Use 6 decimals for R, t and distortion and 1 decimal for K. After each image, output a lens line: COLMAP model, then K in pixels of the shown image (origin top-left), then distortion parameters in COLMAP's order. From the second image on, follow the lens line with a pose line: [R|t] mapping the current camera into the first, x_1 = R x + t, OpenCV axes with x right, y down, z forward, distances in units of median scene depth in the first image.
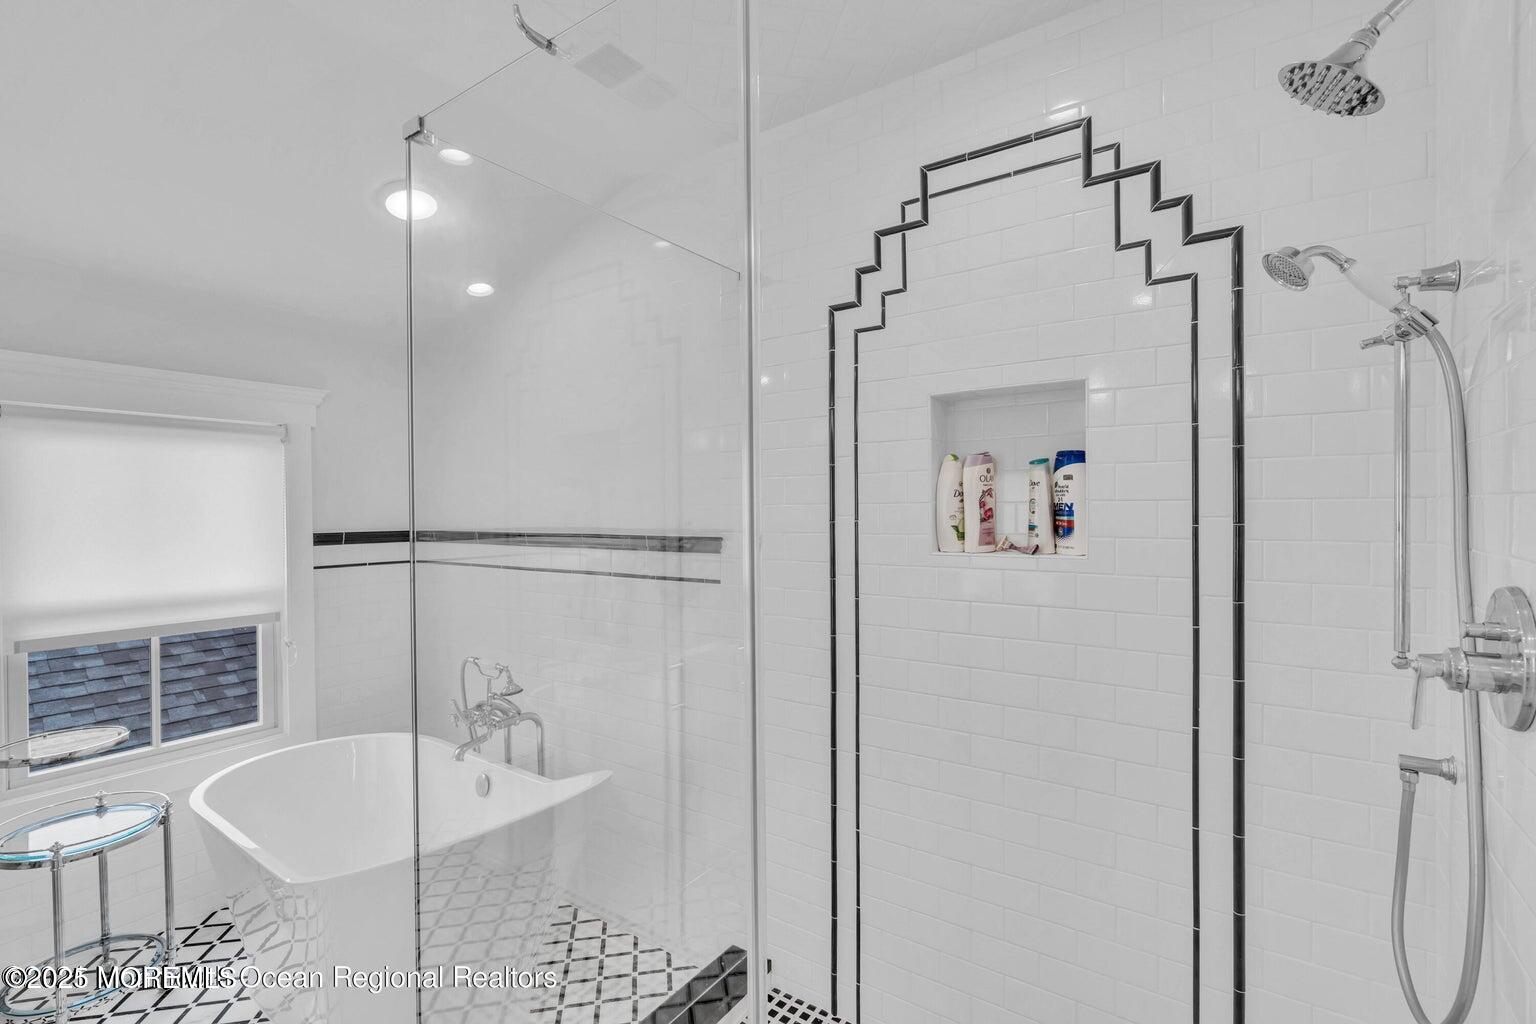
lens RADIAL K [[692.6, 0, 770.1], [0, 692.6, 510.1], [0, 0, 1]] dist [-0.007136, 0.000076]
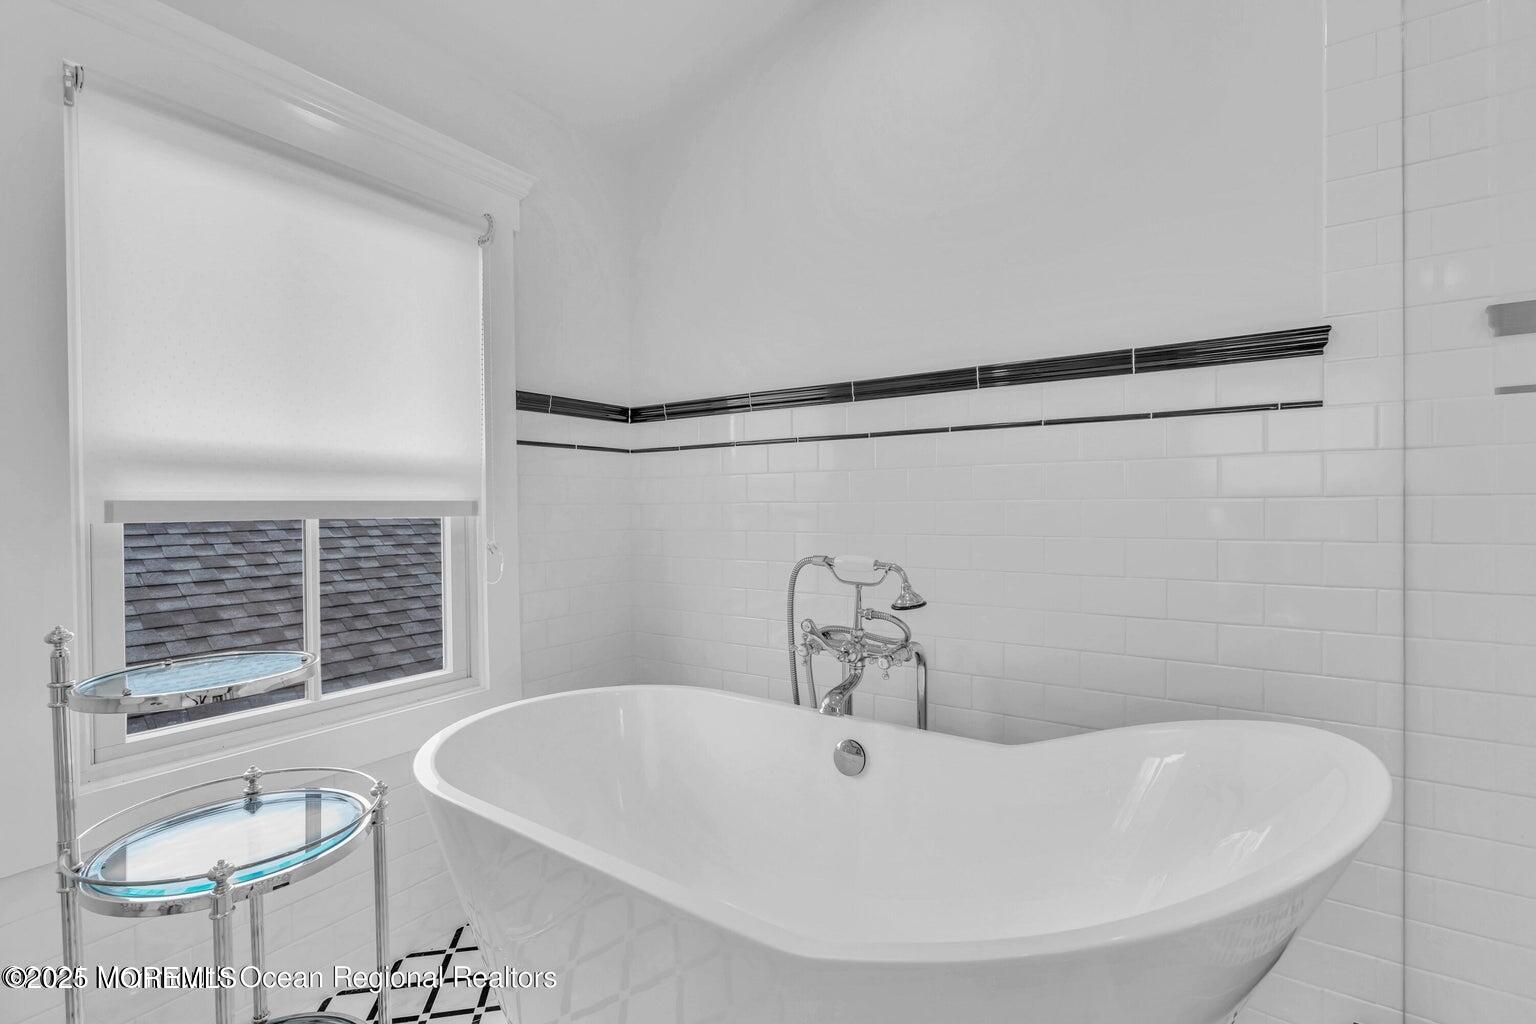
lens RADIAL K [[692.6, 0, 766.9], [0, 692.6, 509.2], [0, 0, 1]] dist [-0.007136, 0.000076]
pose [[0.999930, -0.000554, 0.011843, -0.505691], [0.000605, 0.999990, -0.004377, 0.181099], [-0.011841, 0.004384, 0.999920, 0.387482]]
